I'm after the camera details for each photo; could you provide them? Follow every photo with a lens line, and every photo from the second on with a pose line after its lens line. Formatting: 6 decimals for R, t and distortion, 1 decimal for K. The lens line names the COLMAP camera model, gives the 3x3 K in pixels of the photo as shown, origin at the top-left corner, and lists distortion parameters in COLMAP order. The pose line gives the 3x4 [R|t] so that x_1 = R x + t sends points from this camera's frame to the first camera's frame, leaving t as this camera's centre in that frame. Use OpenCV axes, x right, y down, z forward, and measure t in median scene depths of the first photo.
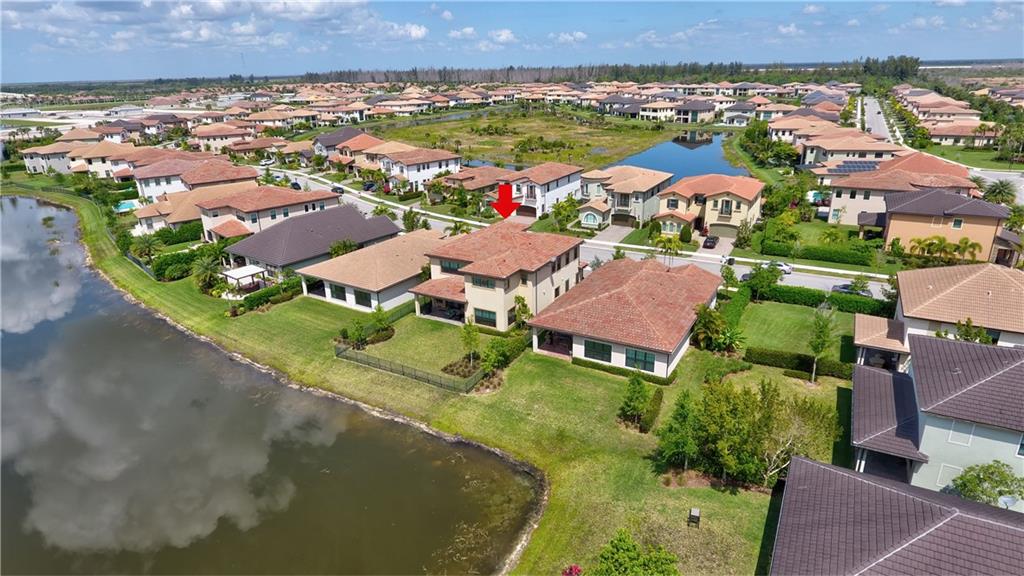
lens RADIAL K [[601.2, 0, 507.0], [0, 601.2, 288.6], [0, 0, 1]] dist [-0.007719, 0.000303]
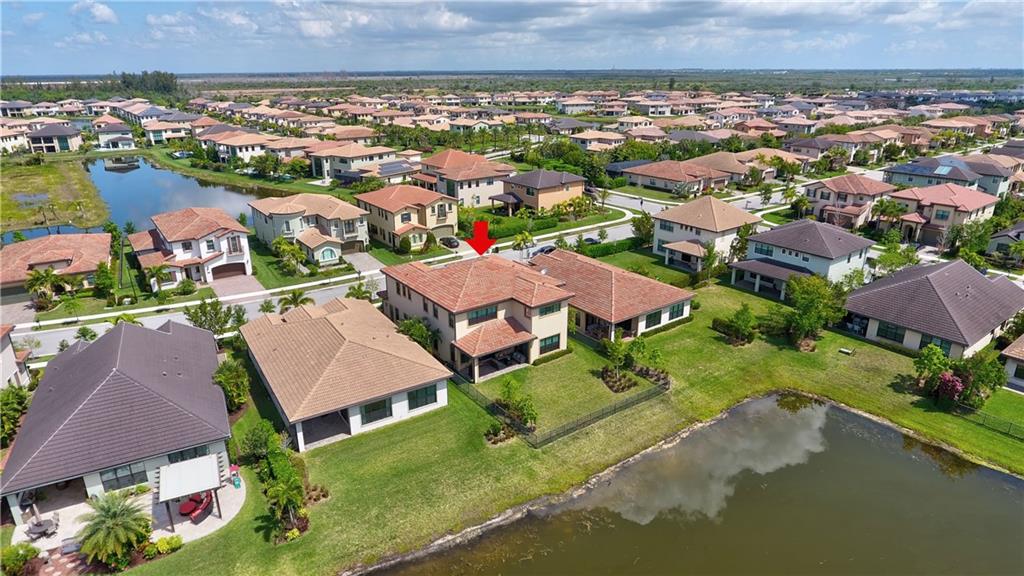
lens RADIAL K [[601.2, 0, 507.0], [0, 601.2, 288.6], [0, 0, 1]] dist [-0.007719, 0.000303]
pose [[0.406900, -0.294173, 0.864809, -0.505335], [0.311826, 0.934590, 0.171193, -0.128895], [-0.858602, 0.200012, 0.472015, 0.329835]]
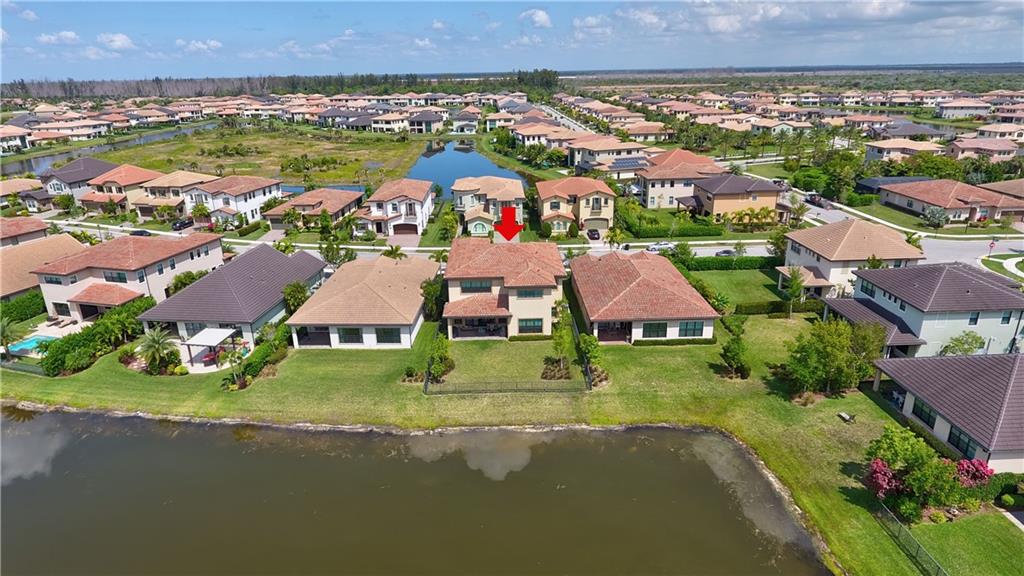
lens RADIAL K [[601.2, 0, 507.0], [0, 601.2, 288.6], [0, 0, 1]] dist [-0.007719, 0.000303]
pose [[0.857140, -0.169752, 0.486307, -0.330274], [0.177031, 0.983706, 0.031351, -0.032851], [-0.483705, 0.059219, 0.873225, 0.048368]]
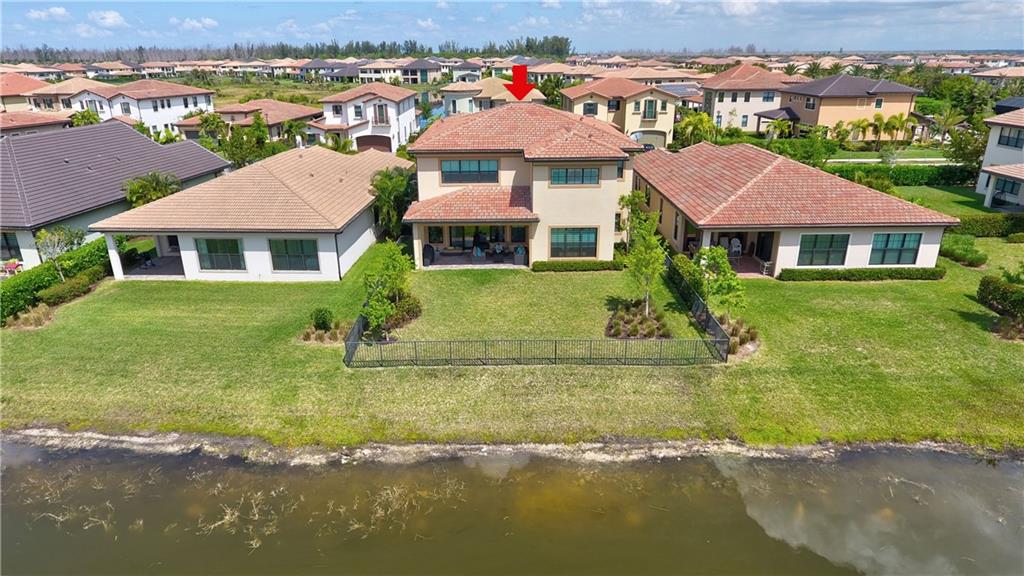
lens RADIAL K [[620.9, 0, 506.8], [0, 620.9, 285.8], [0, 0, 1]] dist [-0.007801, 0.000358]
pose [[0.861862, -0.163278, 0.480140, -0.209847], [0.165088, 0.985515, 0.038801, 0.031529], [-0.479521, 0.045824, 0.876333, 0.304182]]
